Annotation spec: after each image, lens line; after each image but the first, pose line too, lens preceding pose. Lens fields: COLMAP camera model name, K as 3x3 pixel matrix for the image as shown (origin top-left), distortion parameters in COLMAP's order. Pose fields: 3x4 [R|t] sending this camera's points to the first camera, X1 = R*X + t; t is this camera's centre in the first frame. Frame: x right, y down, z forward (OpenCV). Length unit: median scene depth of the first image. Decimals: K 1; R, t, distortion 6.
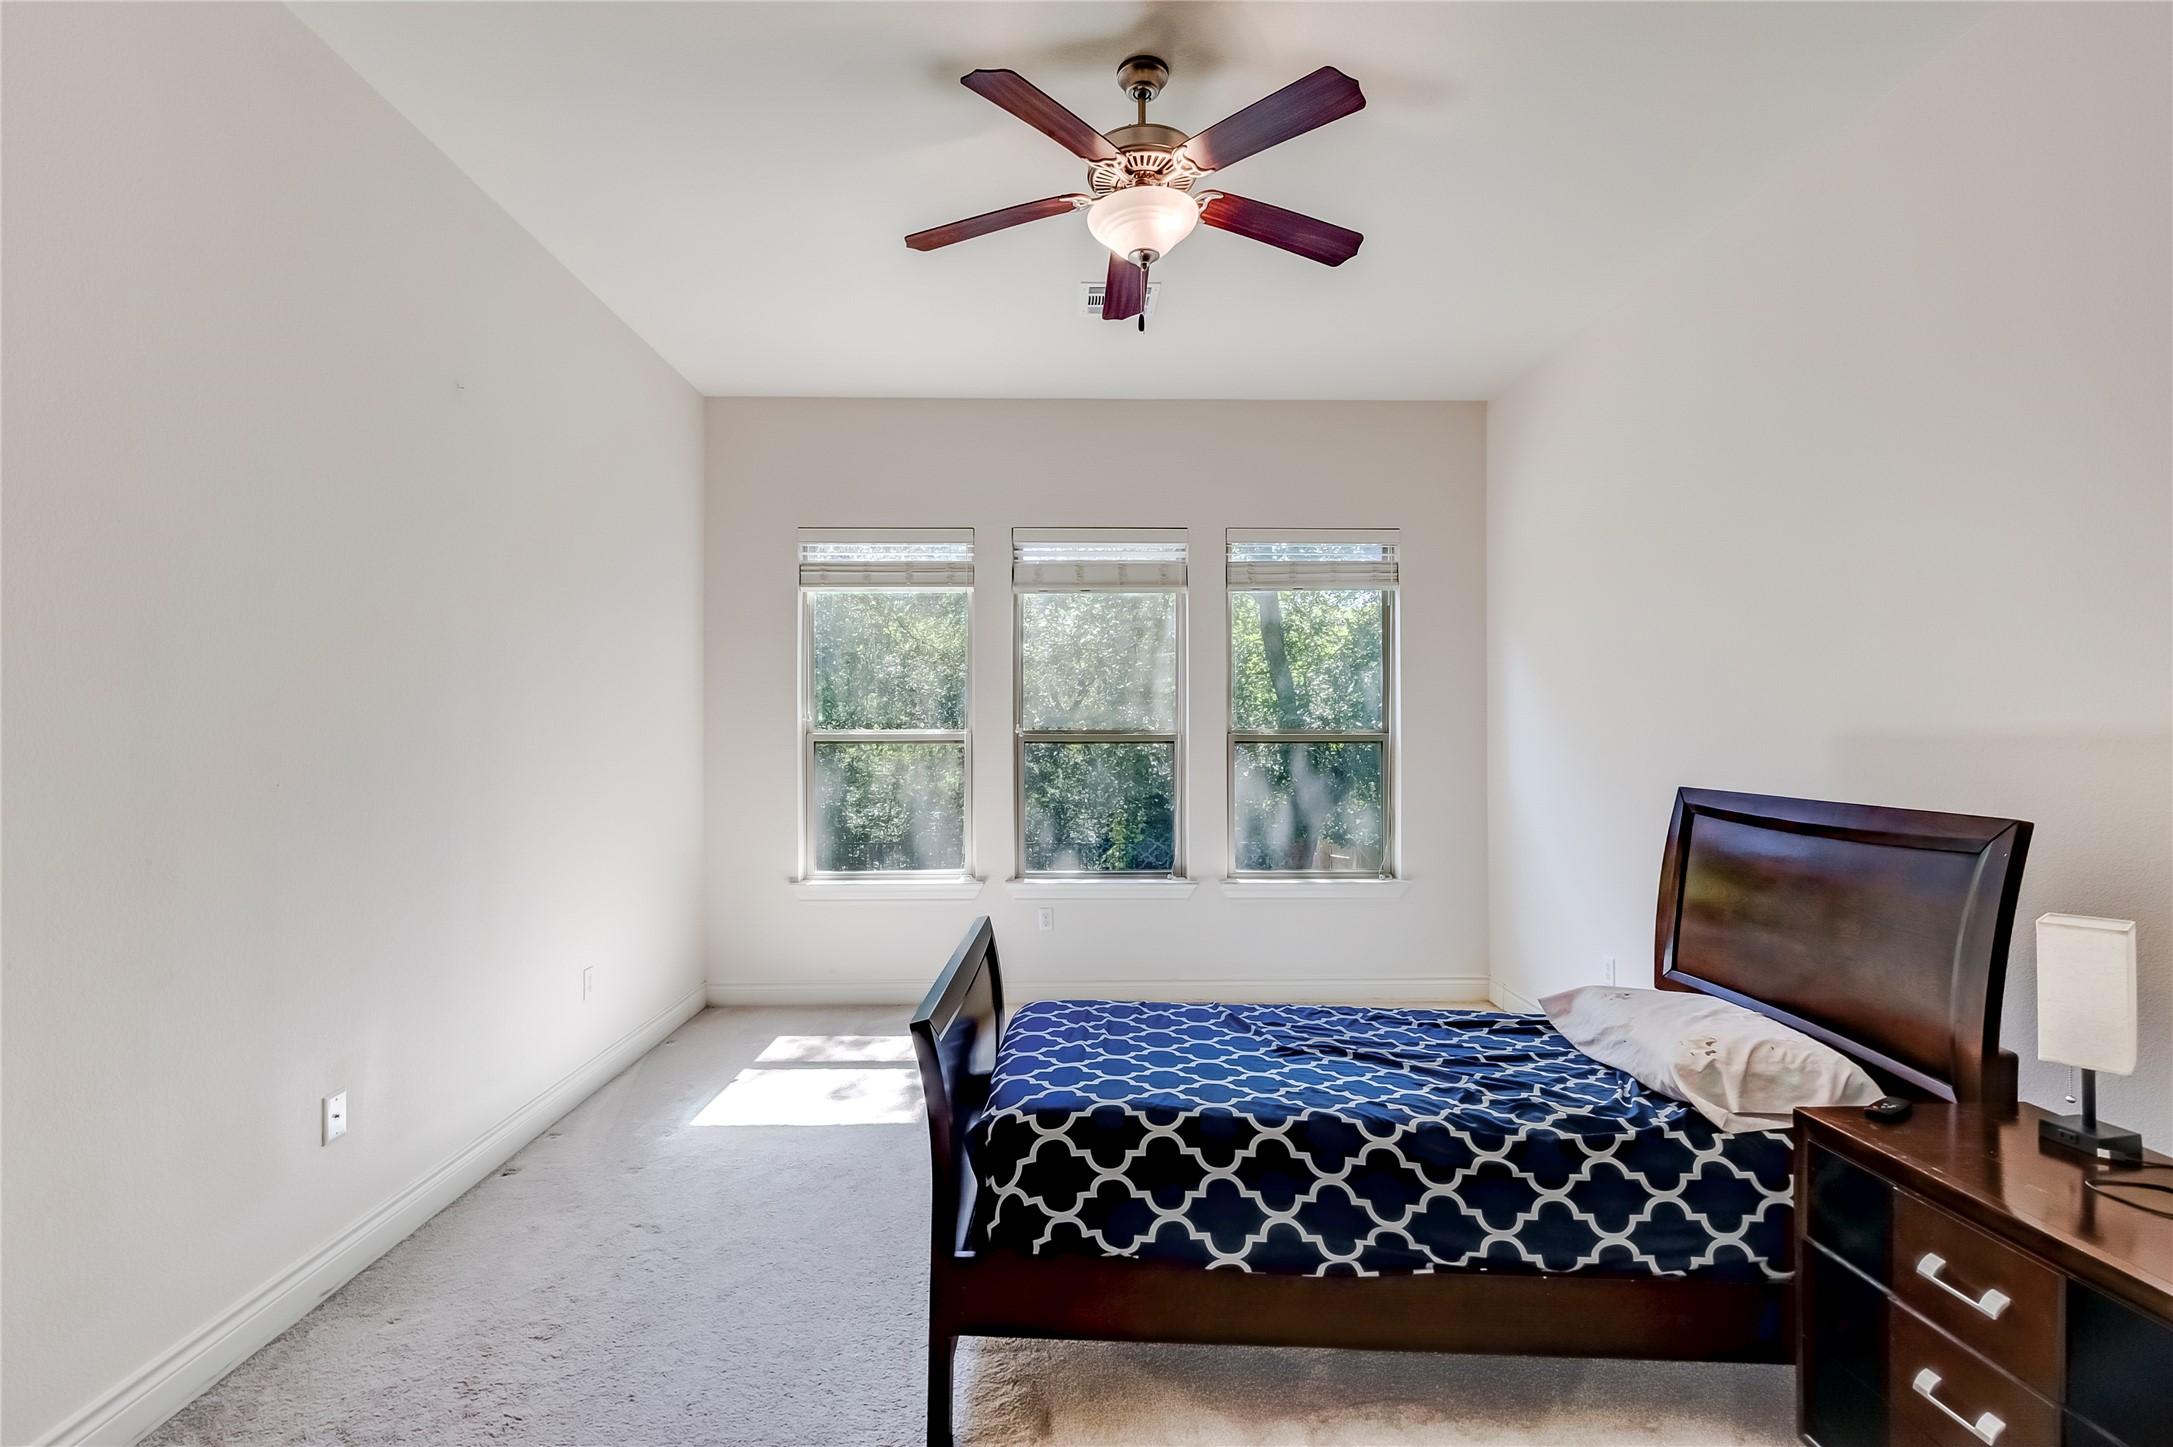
lens RADIAL K [[979.0, 0, 1084.7], [0, 979.0, 716.3], [0, 0, 1]] dist [0.005064, -0.000032]
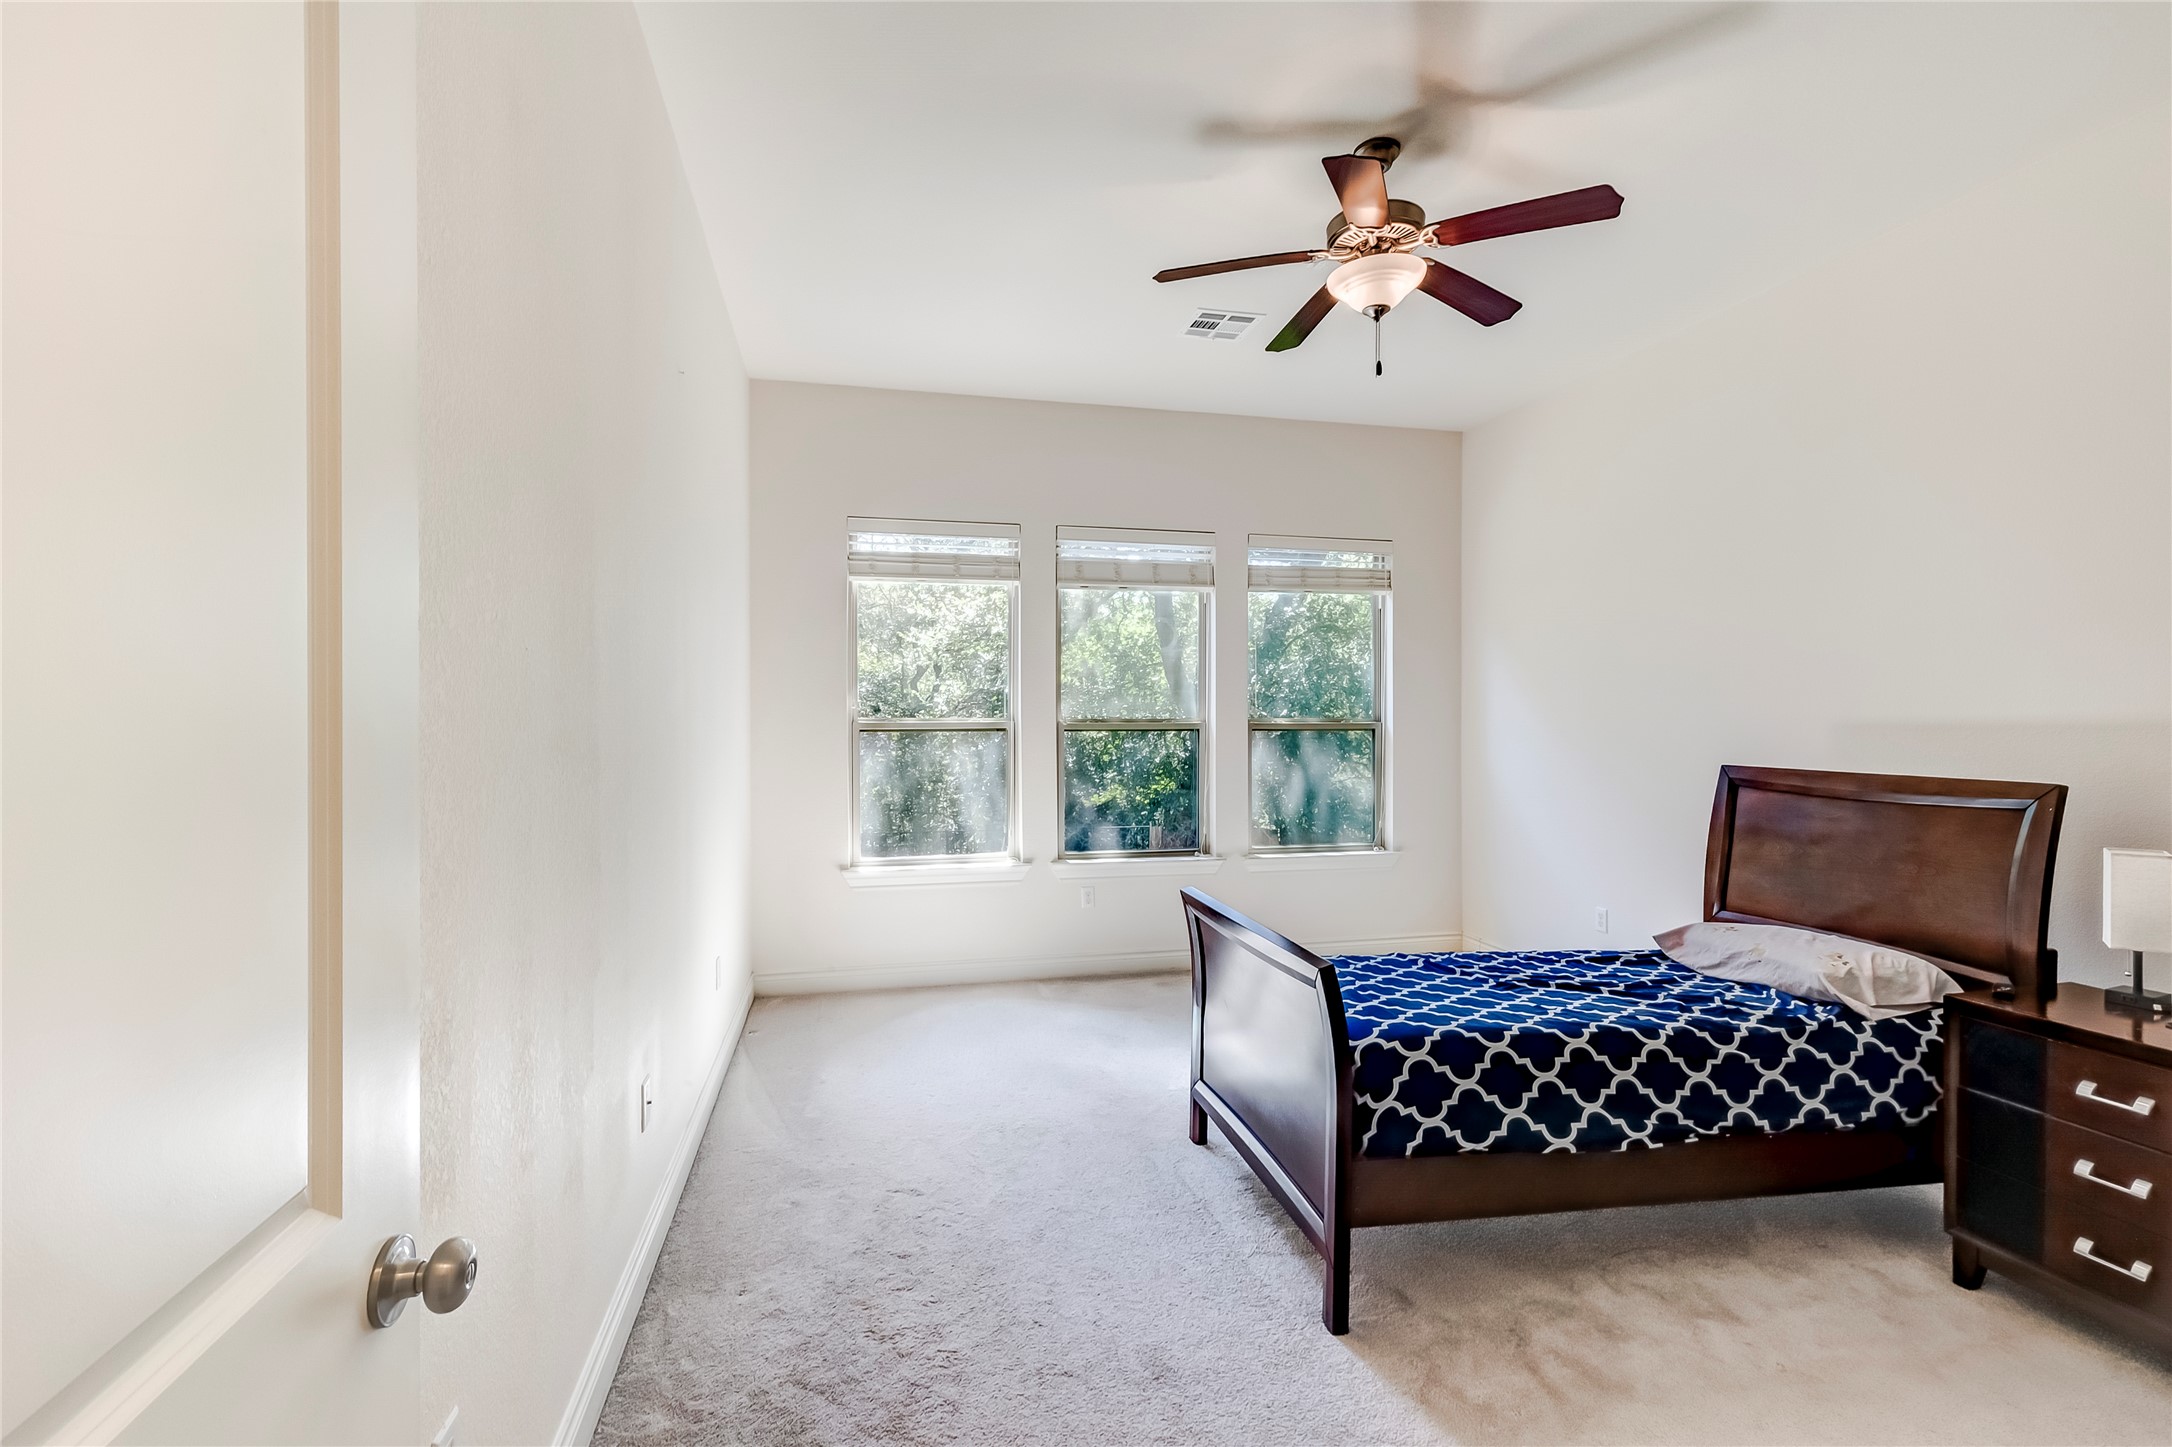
lens RADIAL K [[978.6, 0, 1084.3], [0, 978.6, 712.8], [0, 0, 1]] dist [0.005064, -0.000032]
pose [[0.978849, 0.002084, 0.204574, -0.574949], [-0.003848, 0.999959, 0.008223, -0.002078], [-0.204548, -0.008836, 0.978817, -0.075920]]
